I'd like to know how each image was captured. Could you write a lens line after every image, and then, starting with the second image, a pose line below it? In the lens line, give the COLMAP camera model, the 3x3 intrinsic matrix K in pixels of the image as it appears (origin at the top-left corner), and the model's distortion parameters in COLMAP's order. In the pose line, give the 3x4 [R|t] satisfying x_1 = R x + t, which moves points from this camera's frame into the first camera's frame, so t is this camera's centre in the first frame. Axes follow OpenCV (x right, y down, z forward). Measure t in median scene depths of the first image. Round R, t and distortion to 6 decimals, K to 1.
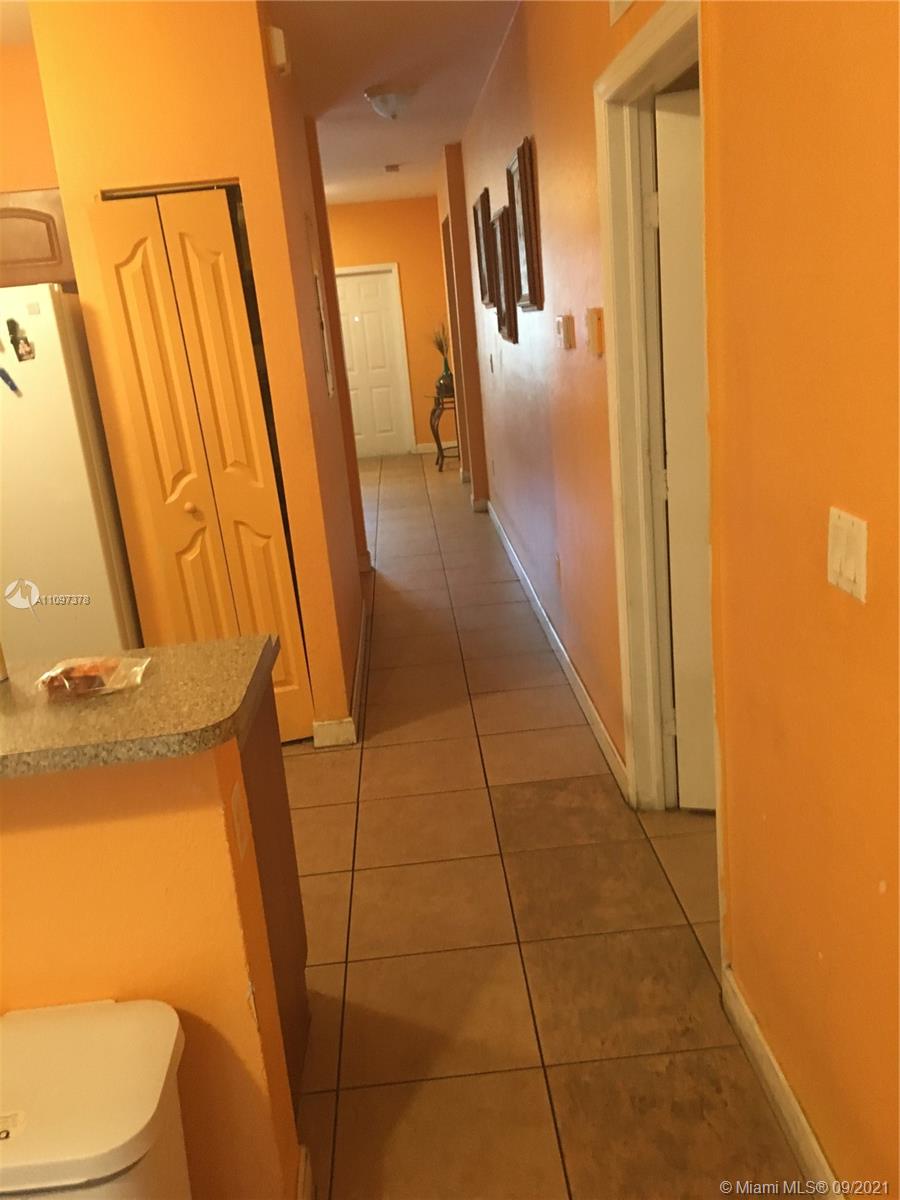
lens RADIAL K [[1028.1, 0, 451.0], [0, 1028.1, 601.3], [0, 0, 1]] dist [0.056792, -0.020315]
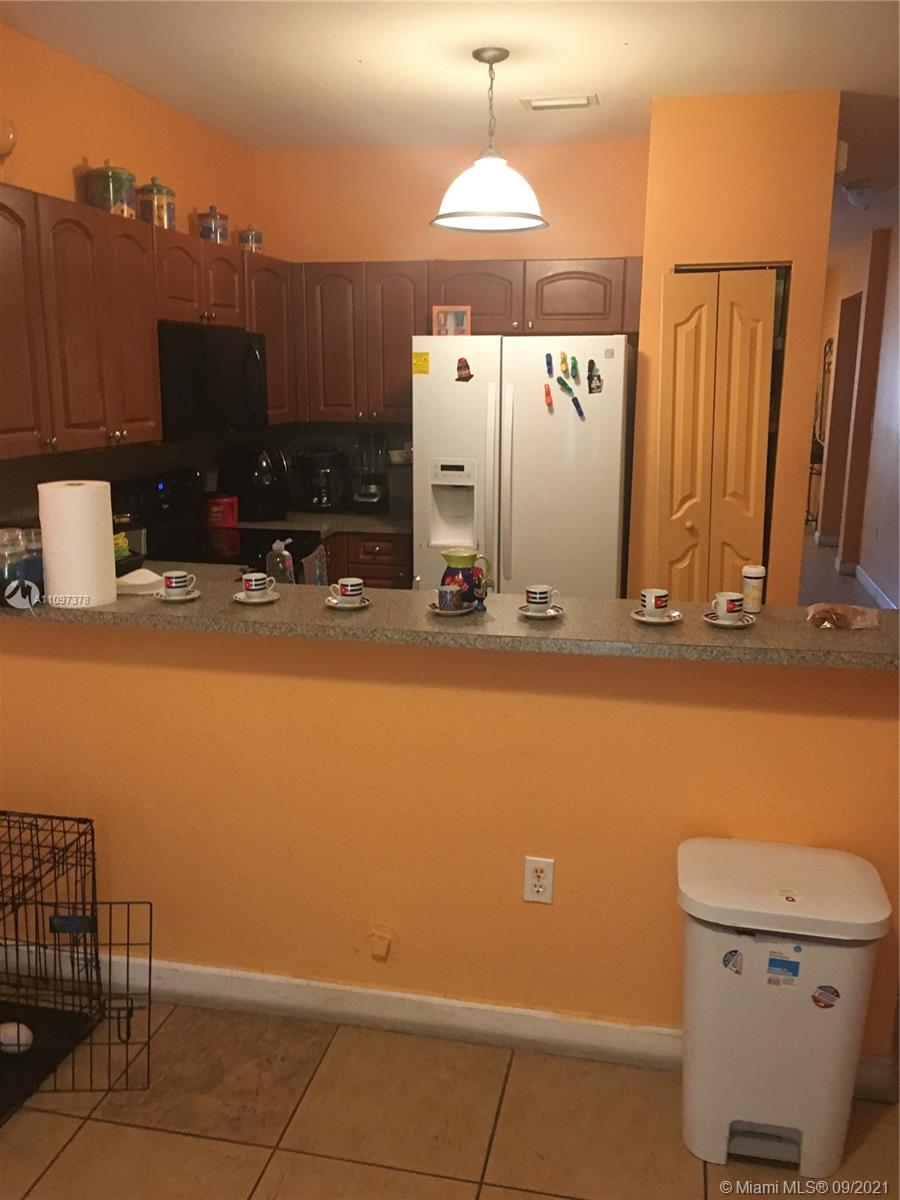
lens RADIAL K [[1028.1, 0, 450.6], [0, 1028.1, 601.6], [0, 0, 1]] dist [0.056792, -0.020315]
pose [[0.961393, 0.149502, -0.231024, -0.241259], [-0.161158, 0.986399, -0.032324, 0.083282], [0.223049, 0.068308, 0.972411, -0.228966]]
